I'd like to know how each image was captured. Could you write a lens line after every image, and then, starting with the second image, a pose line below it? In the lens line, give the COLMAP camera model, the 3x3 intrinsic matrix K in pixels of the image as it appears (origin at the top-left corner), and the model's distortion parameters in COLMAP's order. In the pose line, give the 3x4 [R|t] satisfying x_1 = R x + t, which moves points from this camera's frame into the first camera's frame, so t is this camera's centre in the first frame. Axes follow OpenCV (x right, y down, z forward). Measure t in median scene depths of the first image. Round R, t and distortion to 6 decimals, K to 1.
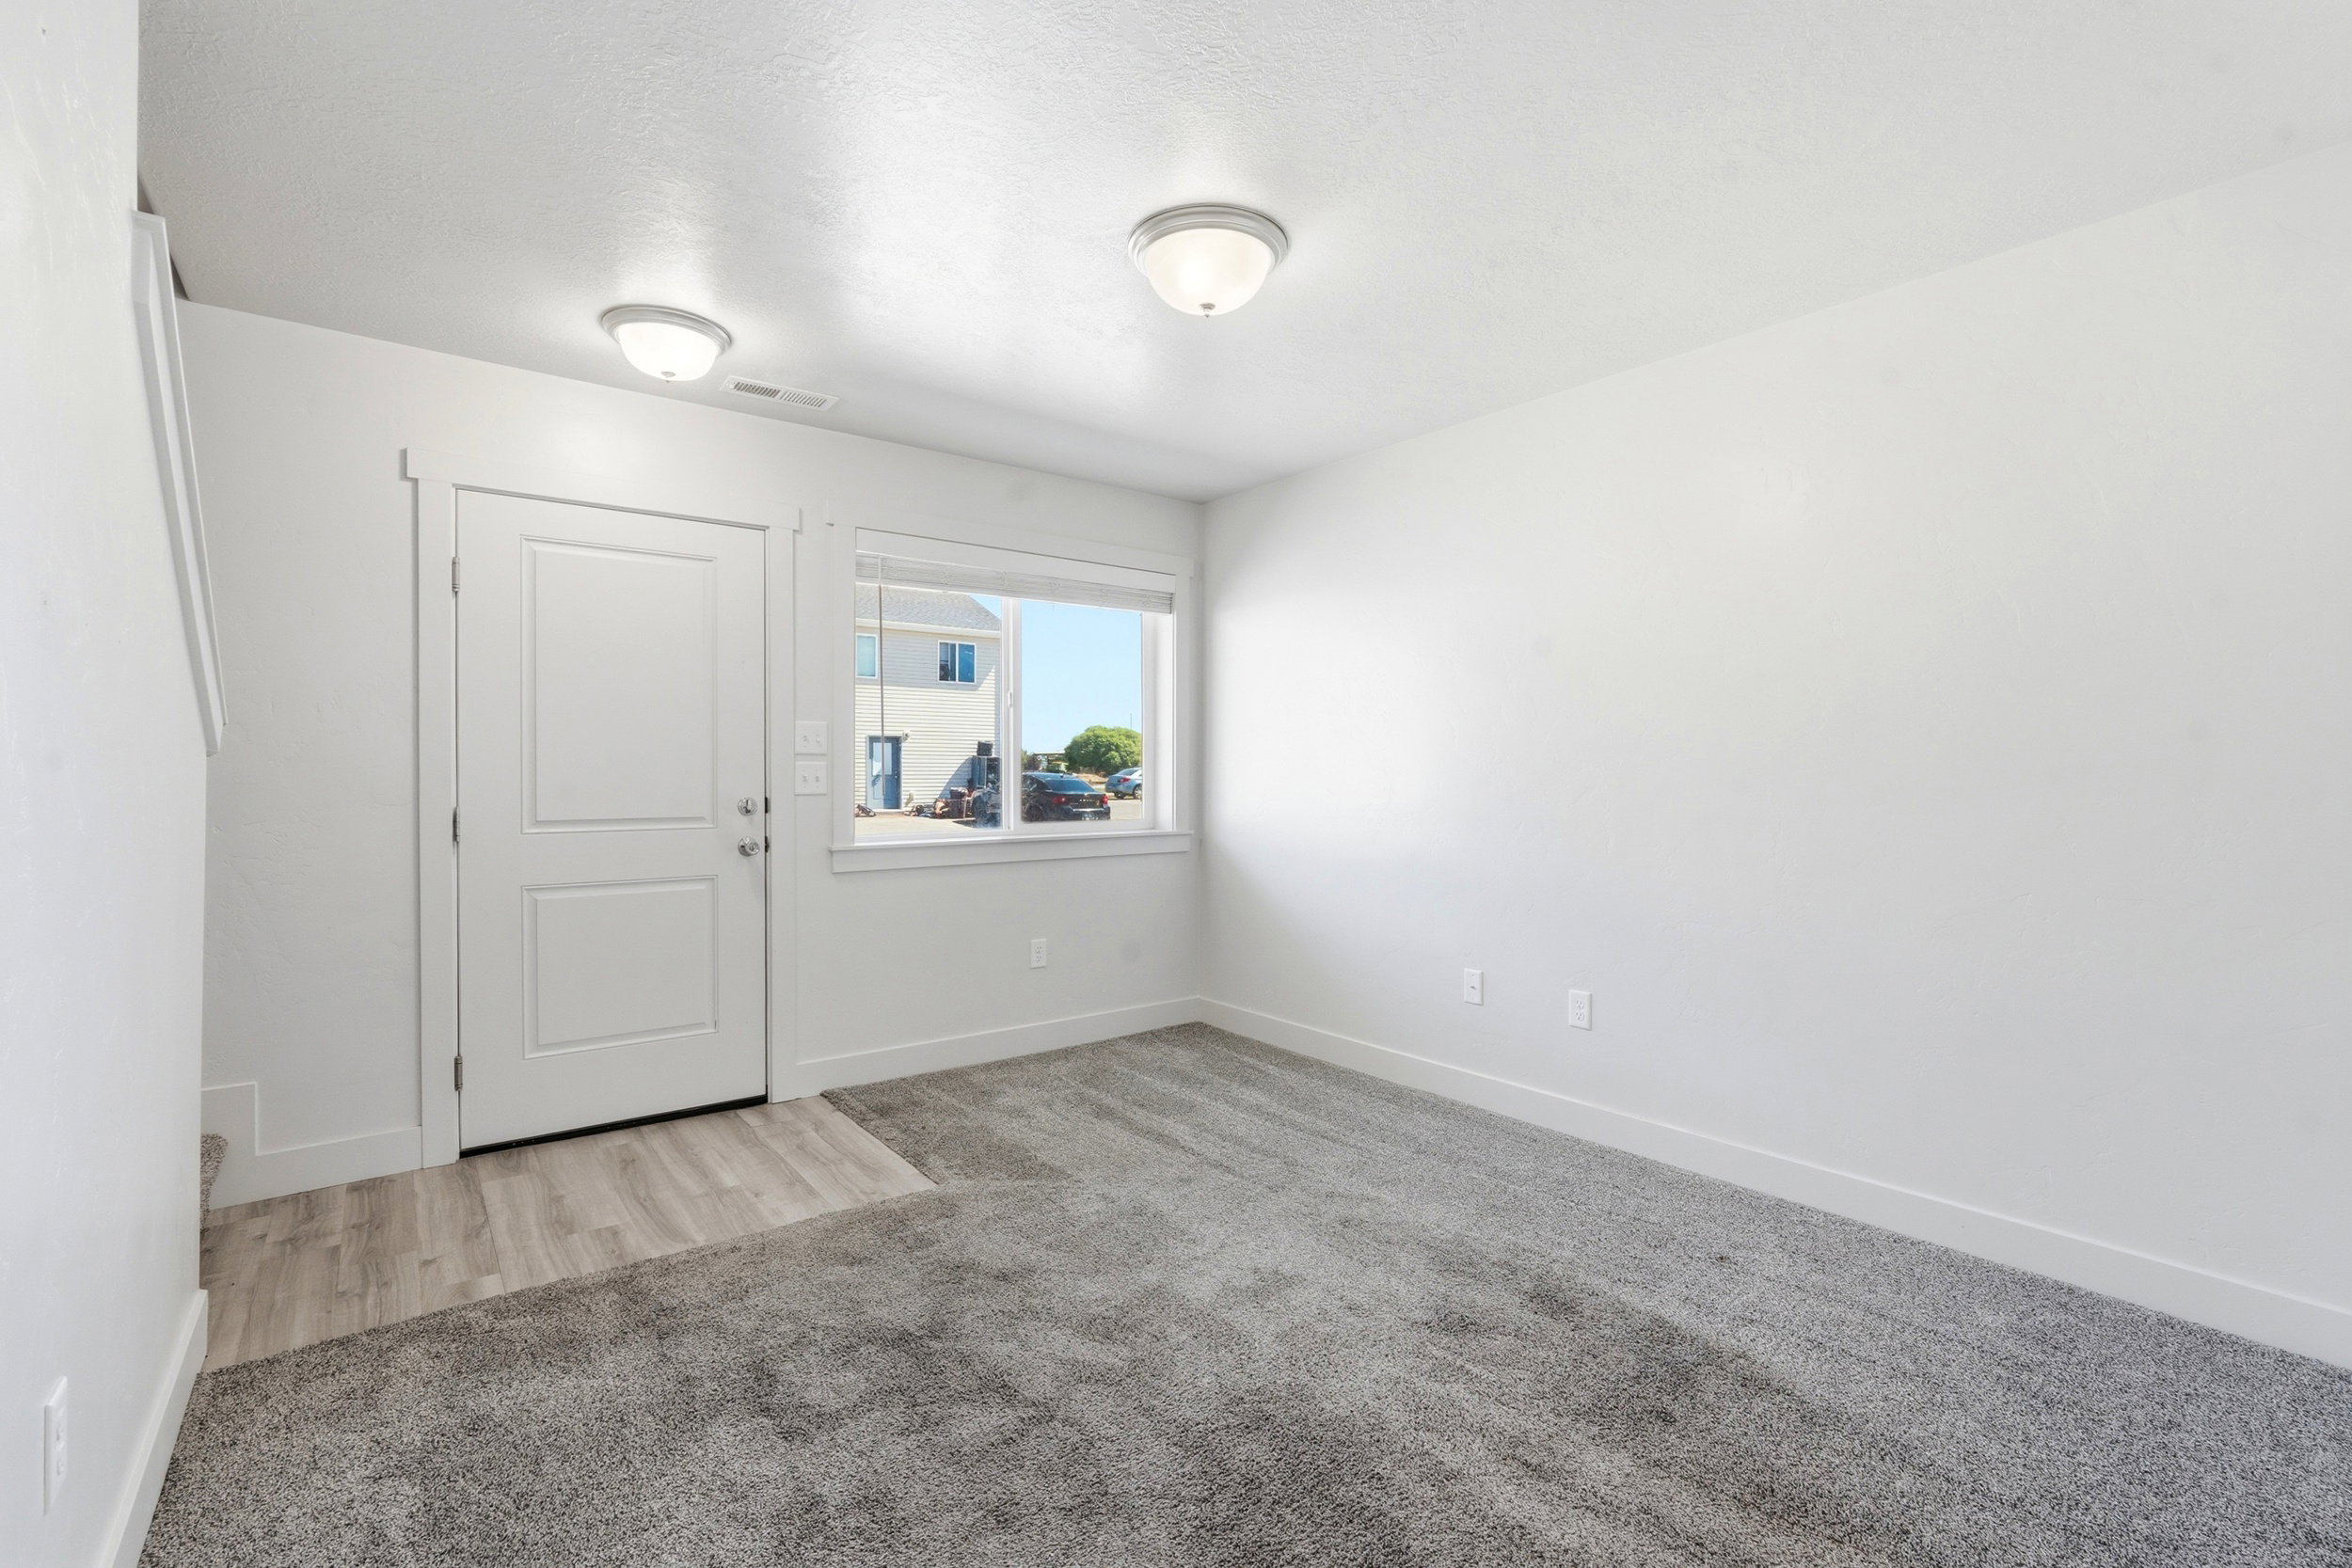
lens RADIAL K [[1039.7, 0, 1166.2], [0, 1039.7, 786.8], [0, 0, 1]] dist [-0.012596, 0.004505]
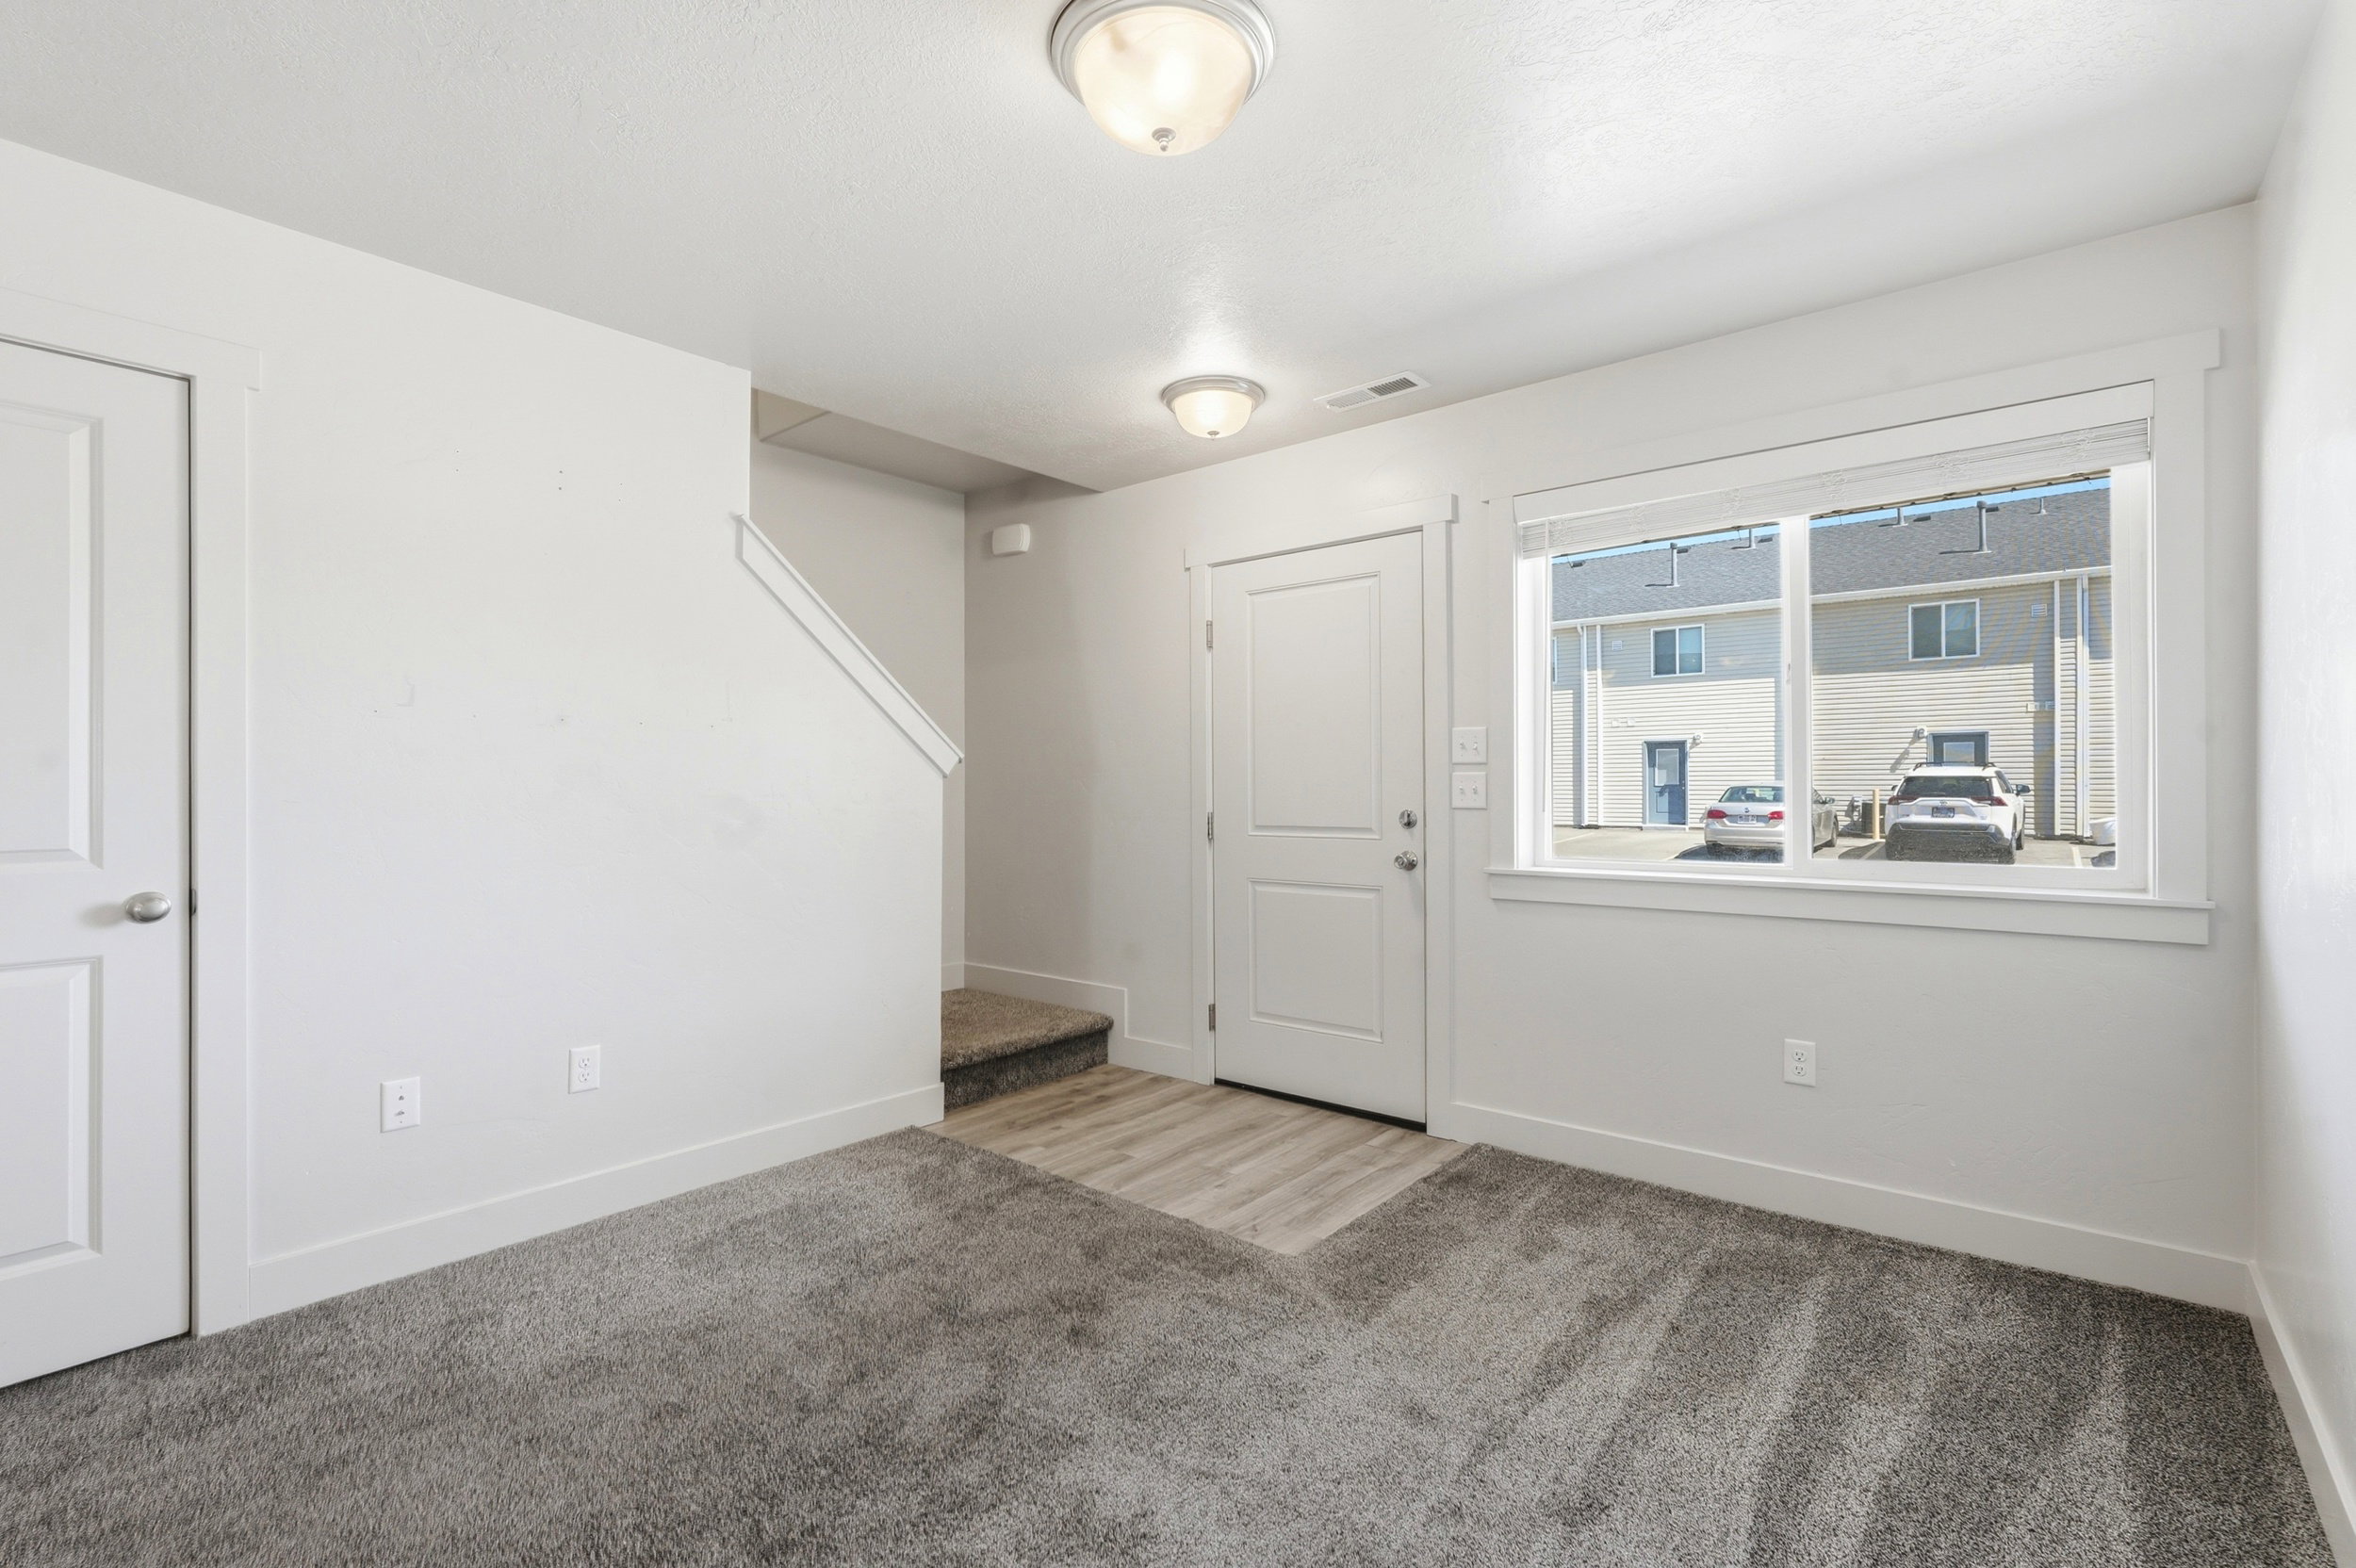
lens RADIAL K [[1041.5, 0, 1191.8], [0, 1041.5, 781.4], [0, 0, 1]] dist [-0.012596, 0.004505]
pose [[0.226935, -0.008204, -0.973875, 0.562358], [-0.009294, 0.999901, -0.010589, -0.004567], [0.973866, 0.011454, 0.226836, 0.650701]]
